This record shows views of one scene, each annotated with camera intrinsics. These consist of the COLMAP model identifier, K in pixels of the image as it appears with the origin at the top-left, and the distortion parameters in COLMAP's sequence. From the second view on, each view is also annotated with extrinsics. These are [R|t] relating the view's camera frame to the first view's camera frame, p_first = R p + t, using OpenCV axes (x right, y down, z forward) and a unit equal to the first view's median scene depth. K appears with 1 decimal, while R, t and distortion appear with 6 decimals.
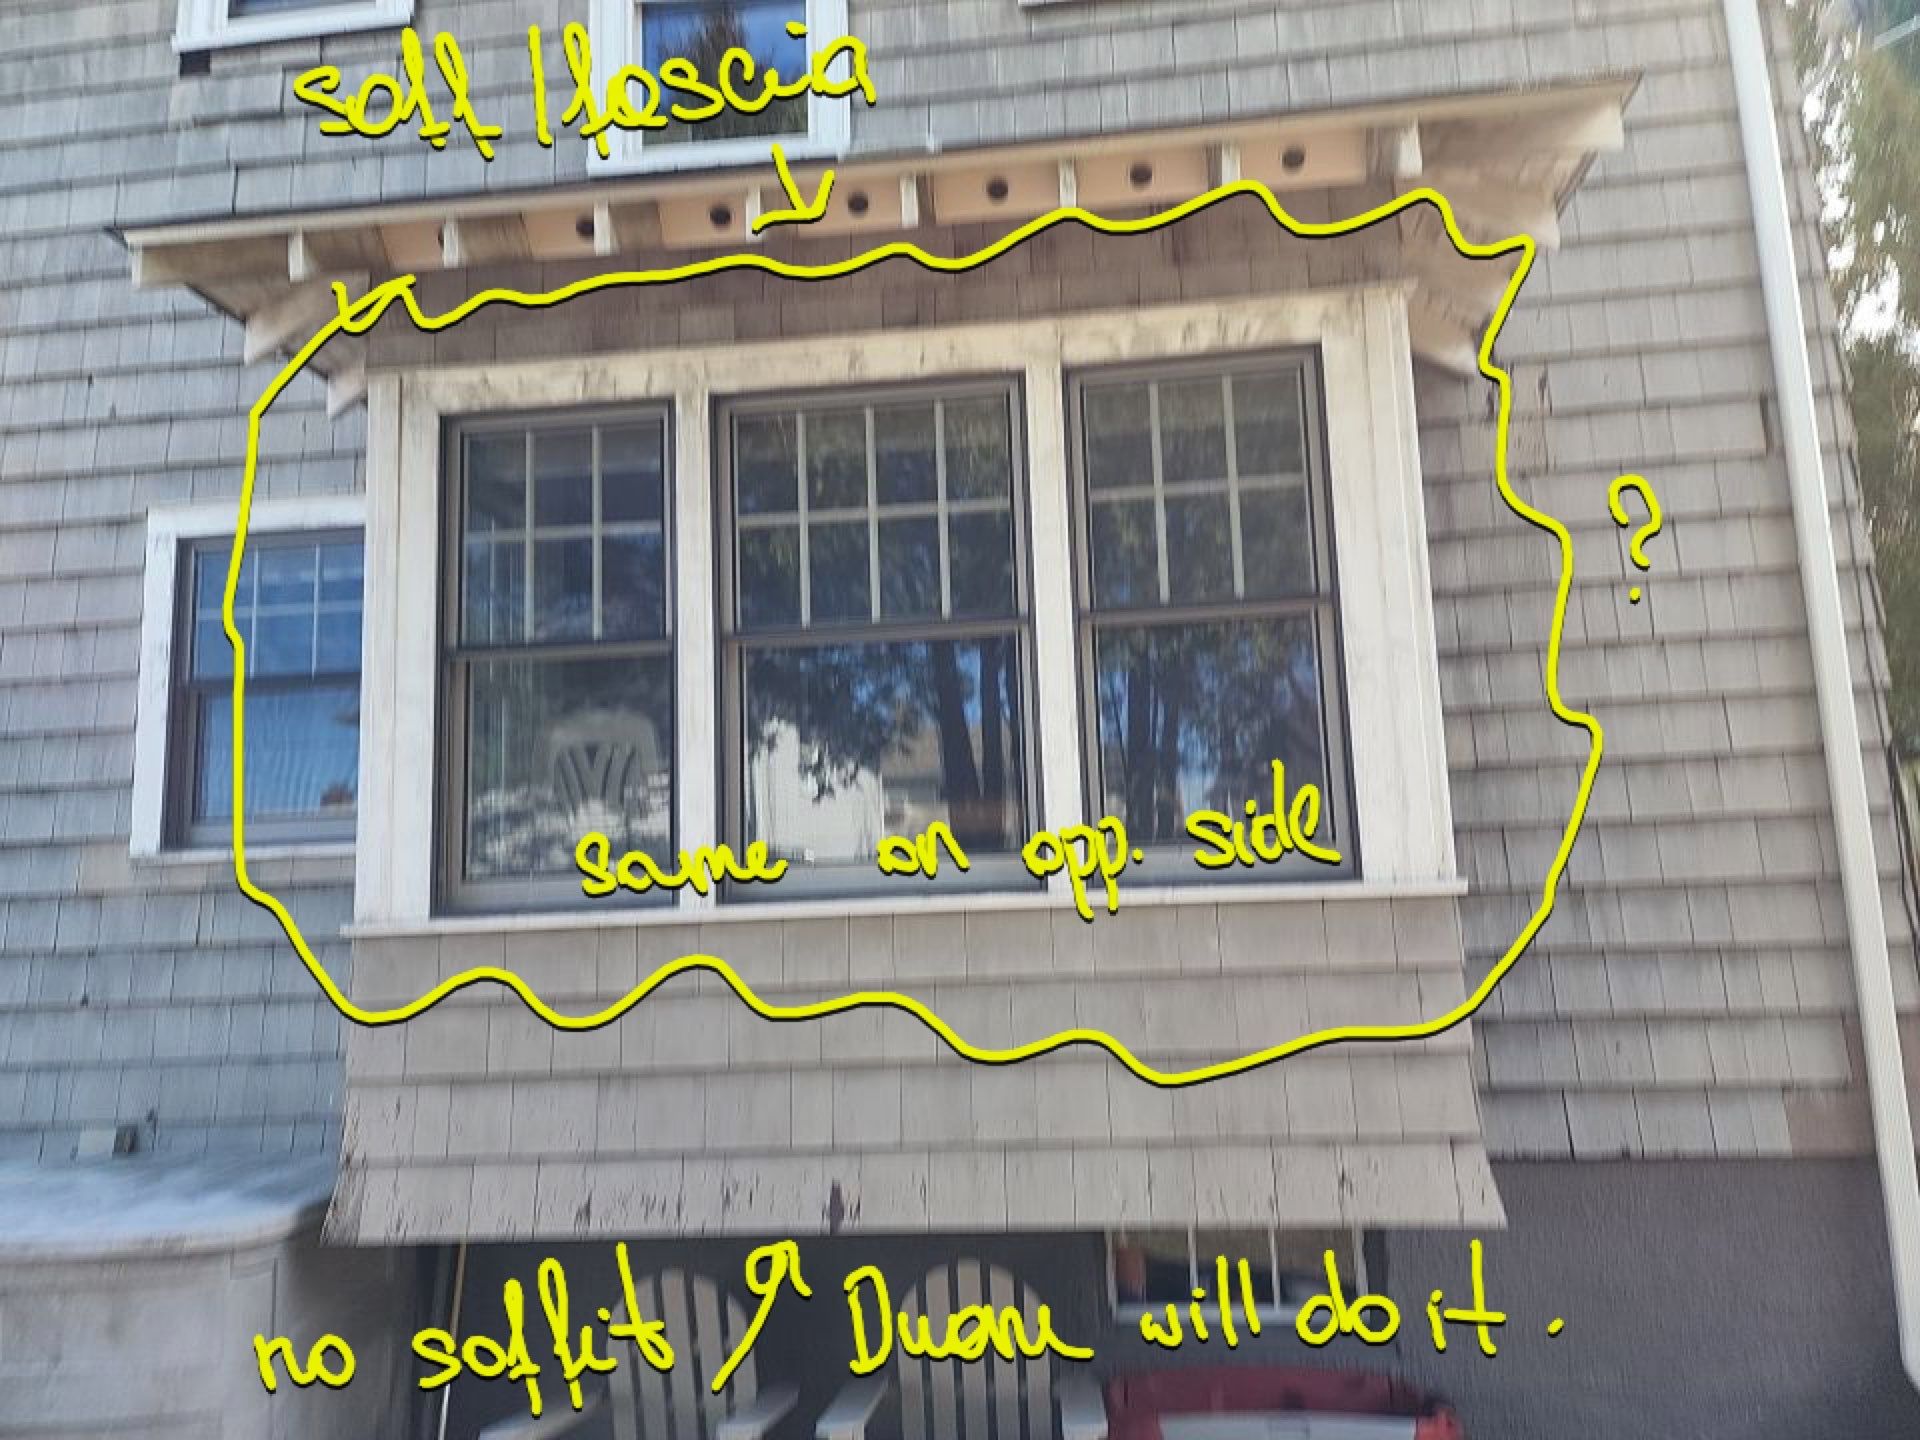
lens RADIAL K [[1270.7, 0, 960.0], [0, 1270.7, 720.0], [0, 0, 1]] dist [0.099706, -0.105356]
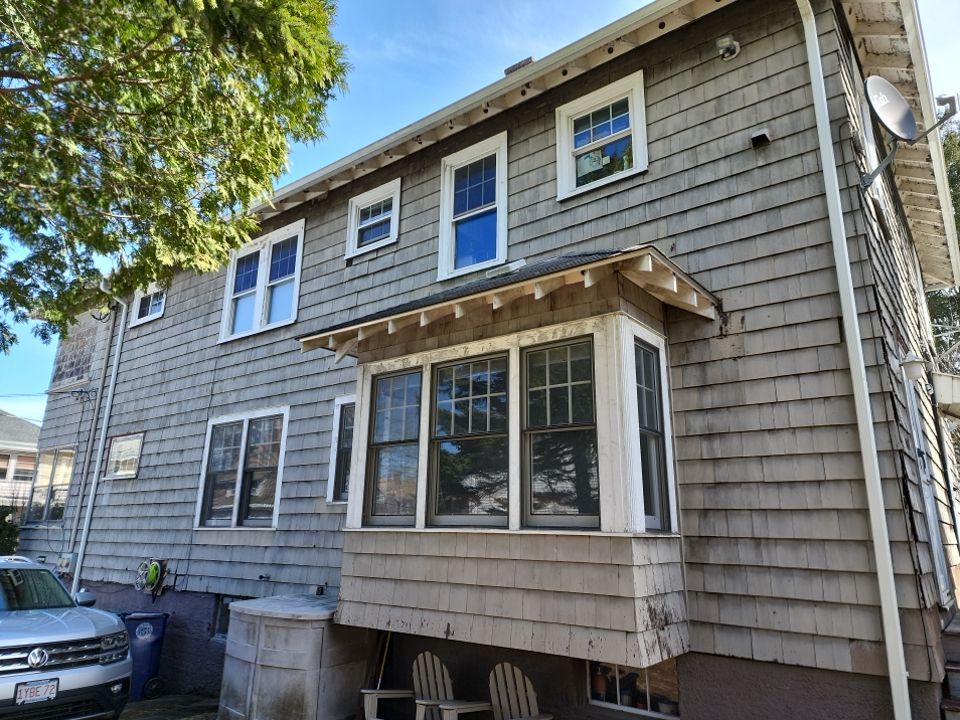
lens RADIAL K [[651.7, 0, 477.1], [0, 651.7, 324.9], [0, 0, 1]] dist [0.082582, -0.060738]
pose [[0.846689, -0.110905, -0.520401, 0.772557], [0.038832, 0.988308, -0.147443, -0.101553], [0.530669, 0.104630, 0.841096, -0.343207]]
